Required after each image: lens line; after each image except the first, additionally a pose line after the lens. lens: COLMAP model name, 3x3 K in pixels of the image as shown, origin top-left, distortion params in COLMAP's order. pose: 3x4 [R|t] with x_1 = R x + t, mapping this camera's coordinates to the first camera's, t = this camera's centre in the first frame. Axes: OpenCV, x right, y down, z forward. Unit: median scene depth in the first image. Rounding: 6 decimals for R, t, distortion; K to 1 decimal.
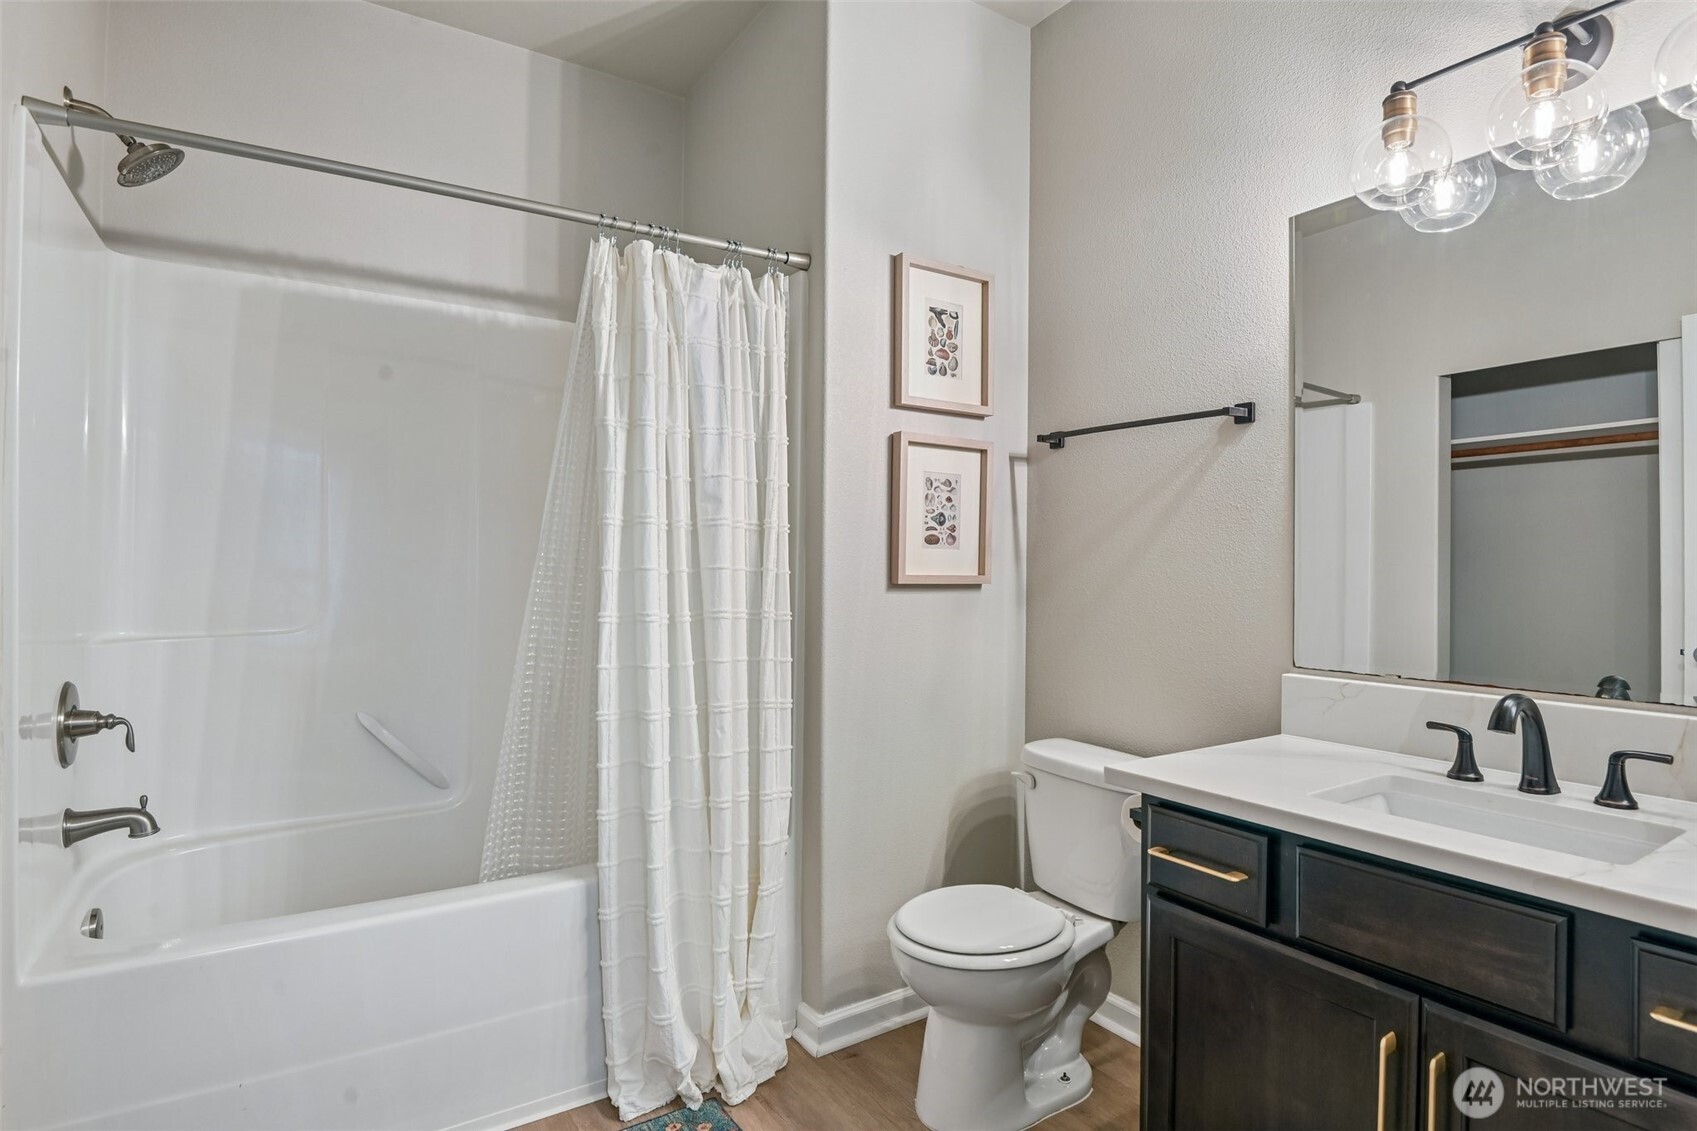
lens RADIAL K [[883.3, 0, 848.5], [0, 883.3, 565.5], [0, 0, 1]] dist [0.000657, 0.000083]
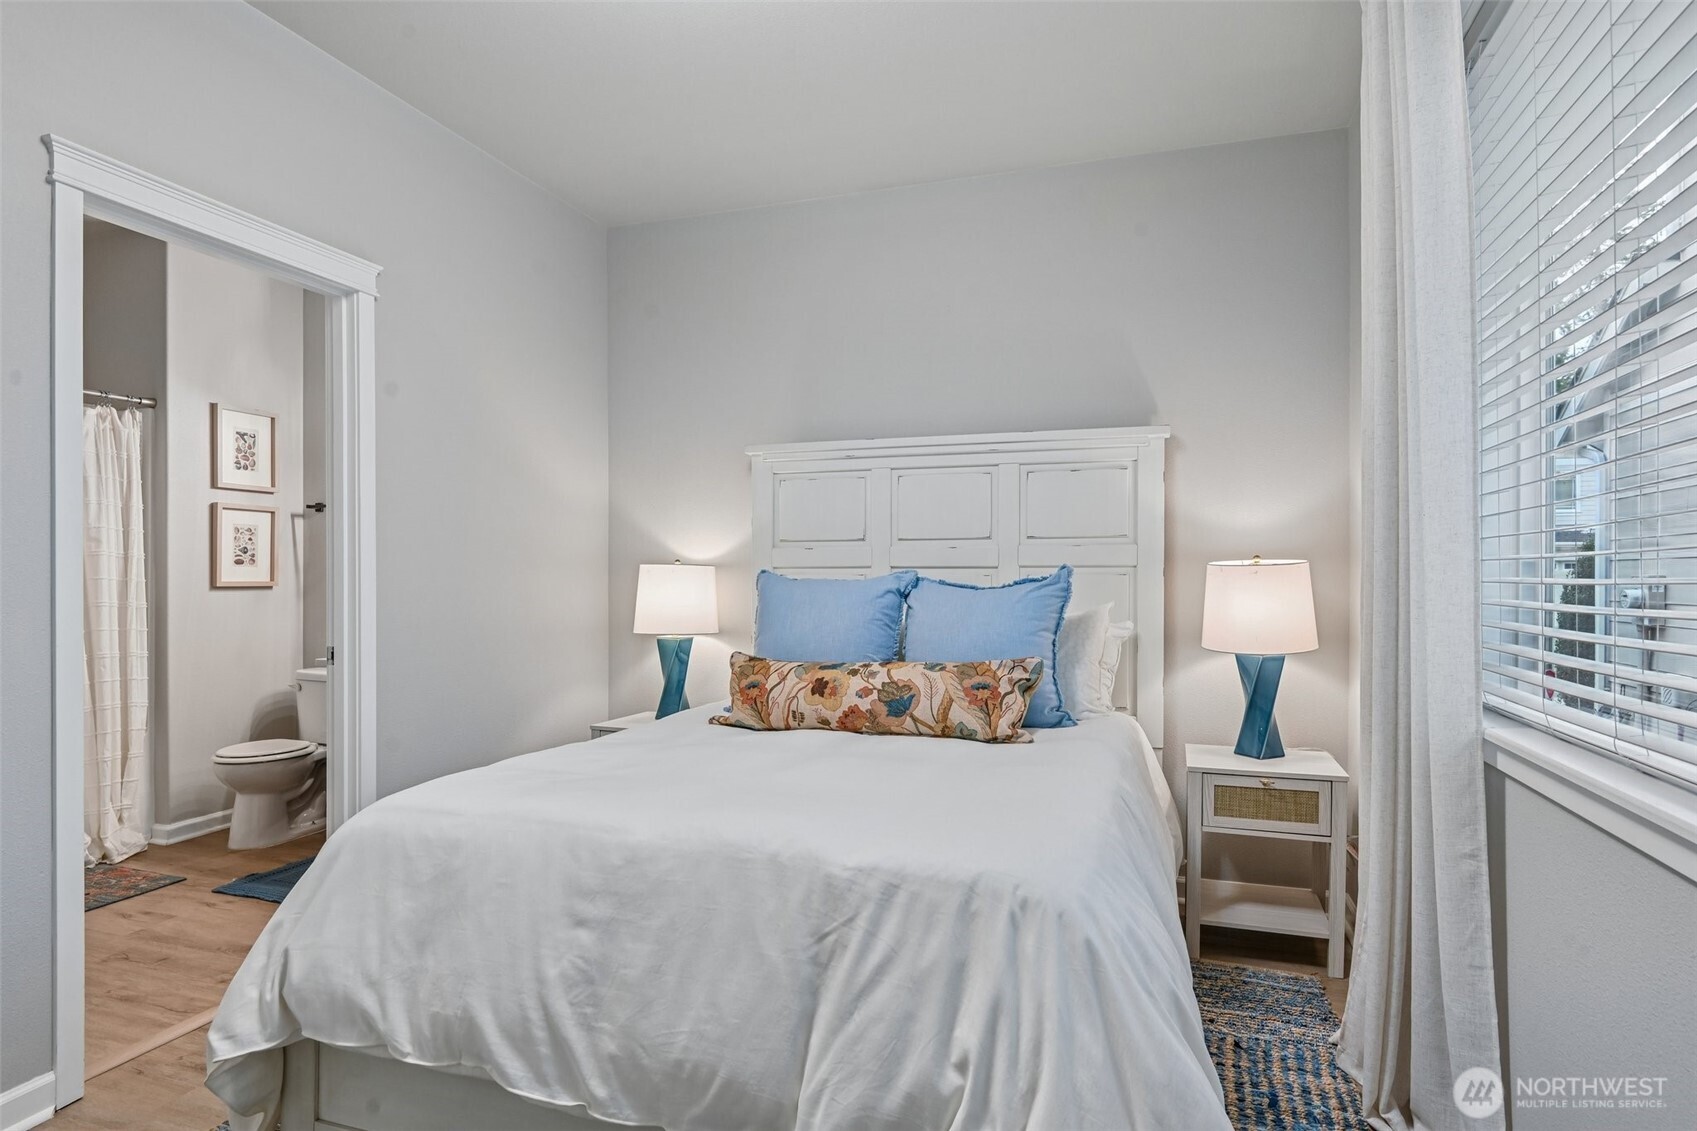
lens RADIAL K [[1016.4, 0, 847.5], [0, 1016.4, 582.5], [0, 0, 1]] dist [0.078192, -0.085652]
pose [[0.831907, -0.009180, 0.554840, -0.044308], [0.001485, 0.999896, 0.014316, -0.015633], [-0.554914, -0.011086, 0.831834, -1.483962]]
